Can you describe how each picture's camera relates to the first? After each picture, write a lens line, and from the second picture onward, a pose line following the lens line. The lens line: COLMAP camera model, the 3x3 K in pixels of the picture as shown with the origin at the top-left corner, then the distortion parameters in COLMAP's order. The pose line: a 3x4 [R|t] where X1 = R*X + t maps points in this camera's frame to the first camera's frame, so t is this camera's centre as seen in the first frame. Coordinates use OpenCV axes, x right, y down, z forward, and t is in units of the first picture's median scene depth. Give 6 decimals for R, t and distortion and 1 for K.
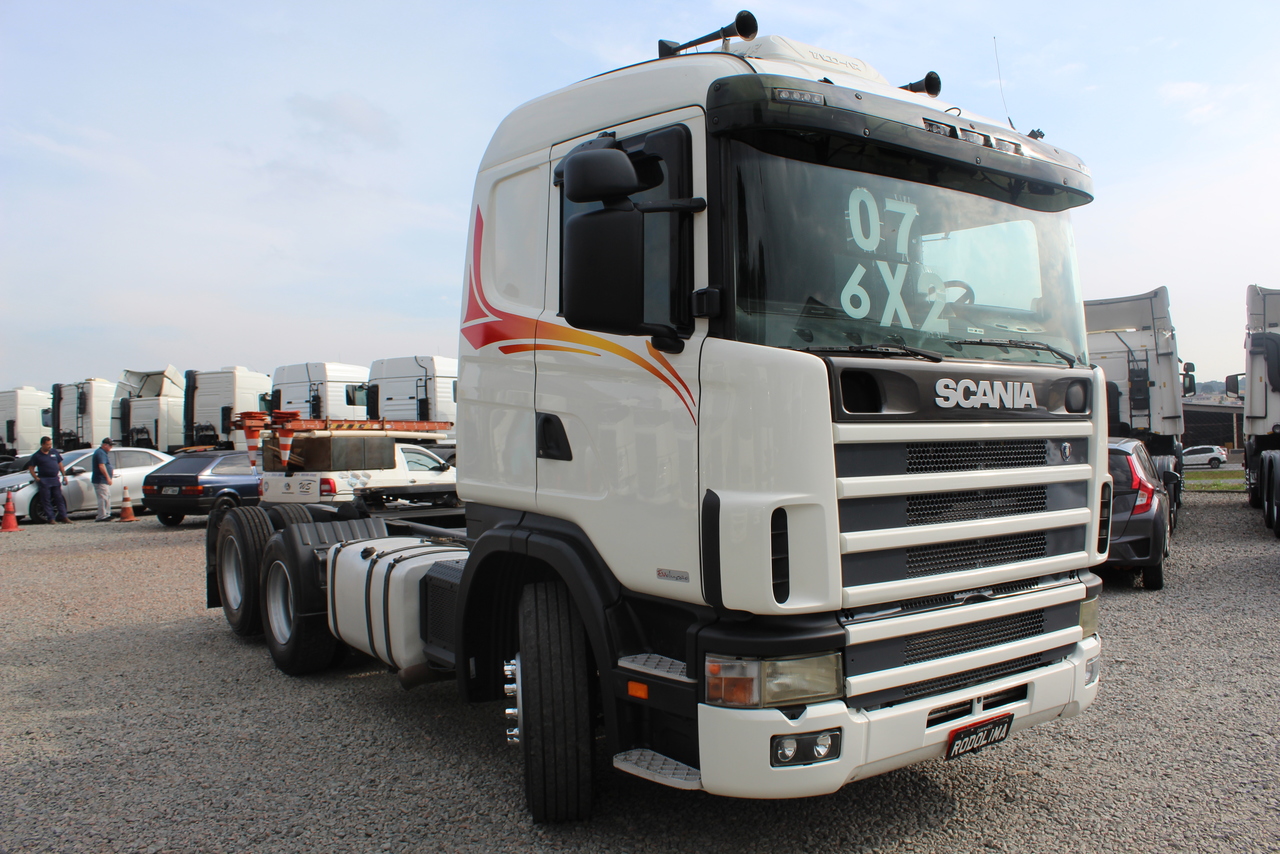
lens RADIAL K [[1101.2, 0, 640.0], [0, 1101.2, 427.0], [0, 0, 1]] dist [-0.153492, 0.131848]
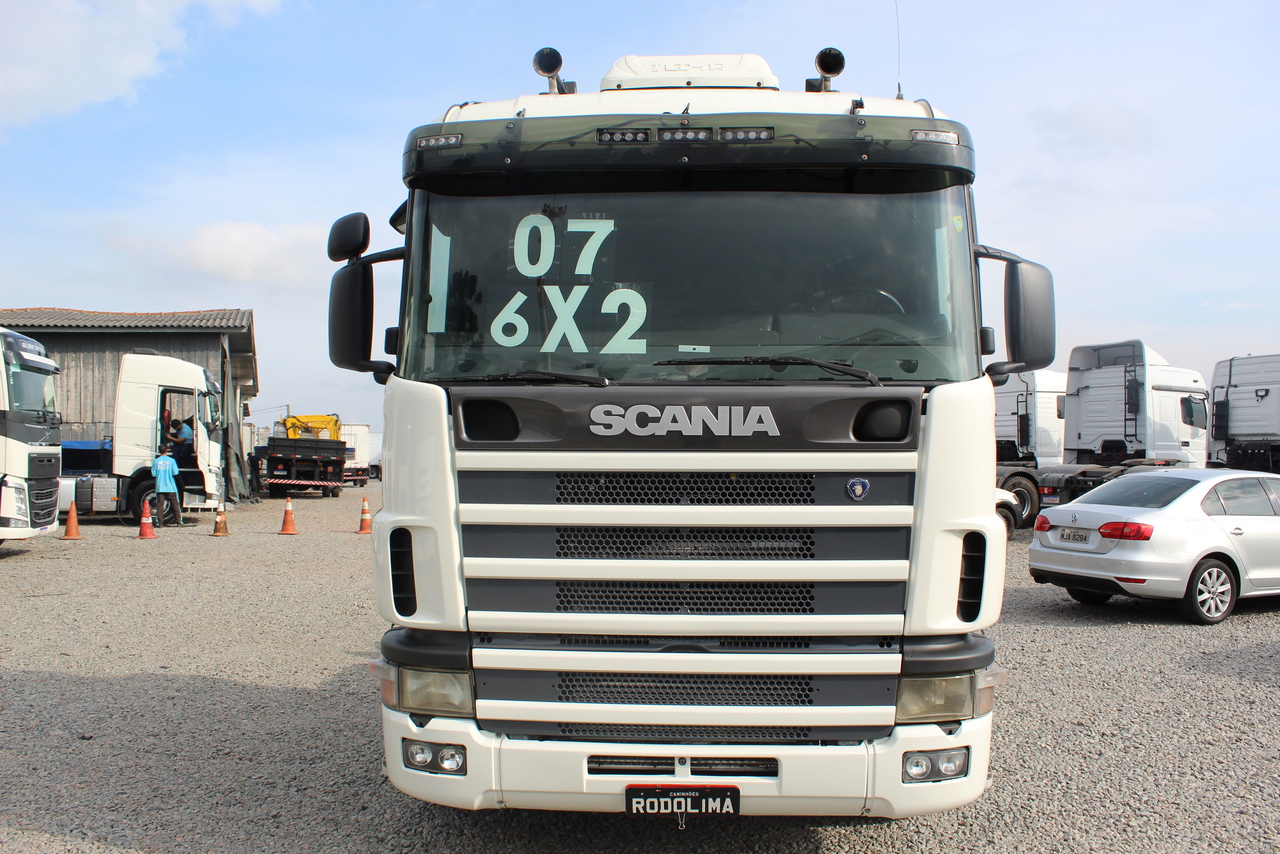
lens RADIAL K [[1101.2, 0, 640.0], [0, 1101.2, 427.0], [0, 0, 1]] dist [-0.153492, 0.131848]
pose [[0.766733, 0.002846, -0.641960, 0.900618], [-0.010310, 0.999916, -0.007881, -0.017888], [0.641883, 0.012661, 0.766698, 0.291266]]
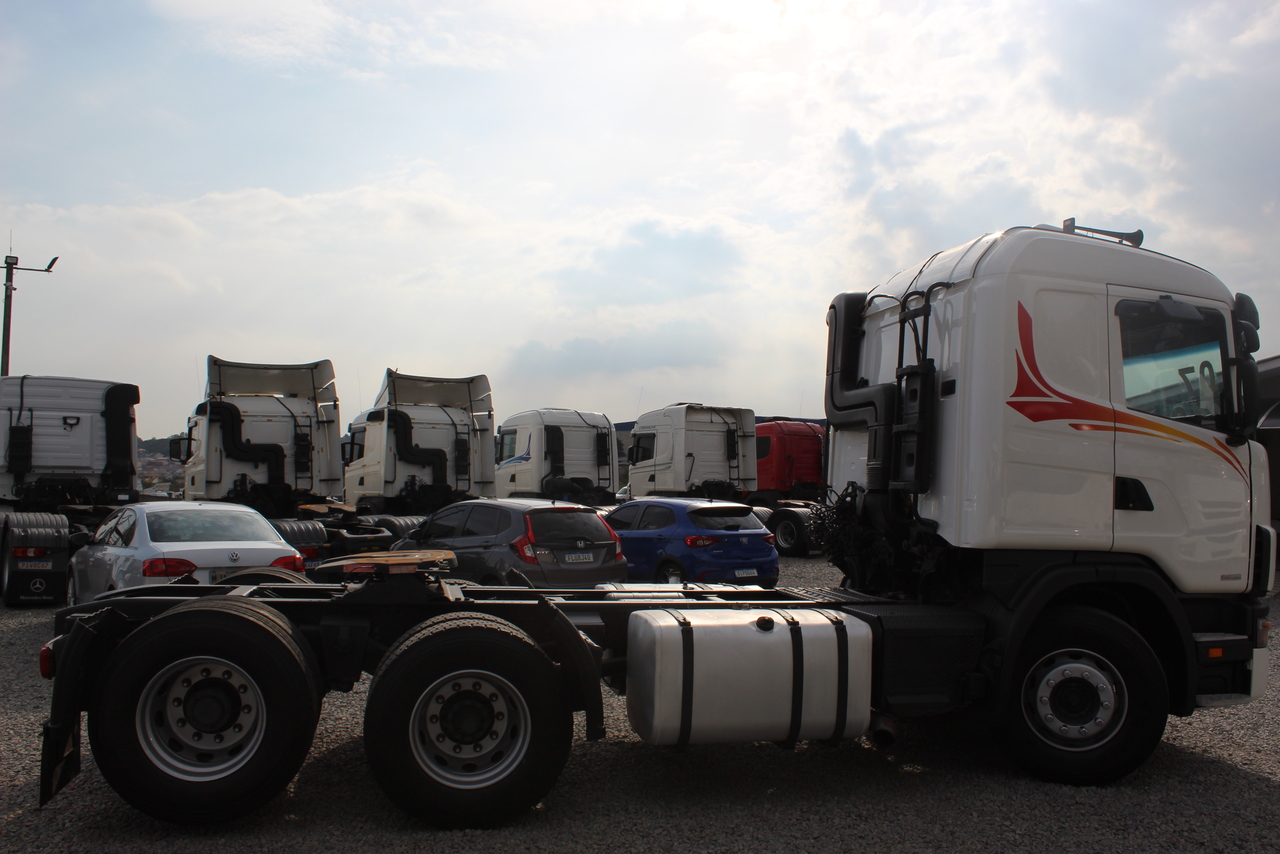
lens RADIAL K [[1101.2, 0, 640.0], [0, 1101.2, 427.0], [0, 0, 1]] dist [-0.153492, 0.131848]
pose [[0.385055, 0.068046, 0.920382, -2.068002], [-0.015831, 0.997618, -0.067133, 0.032771], [-0.922758, 0.011280, 0.385215, 1.364480]]
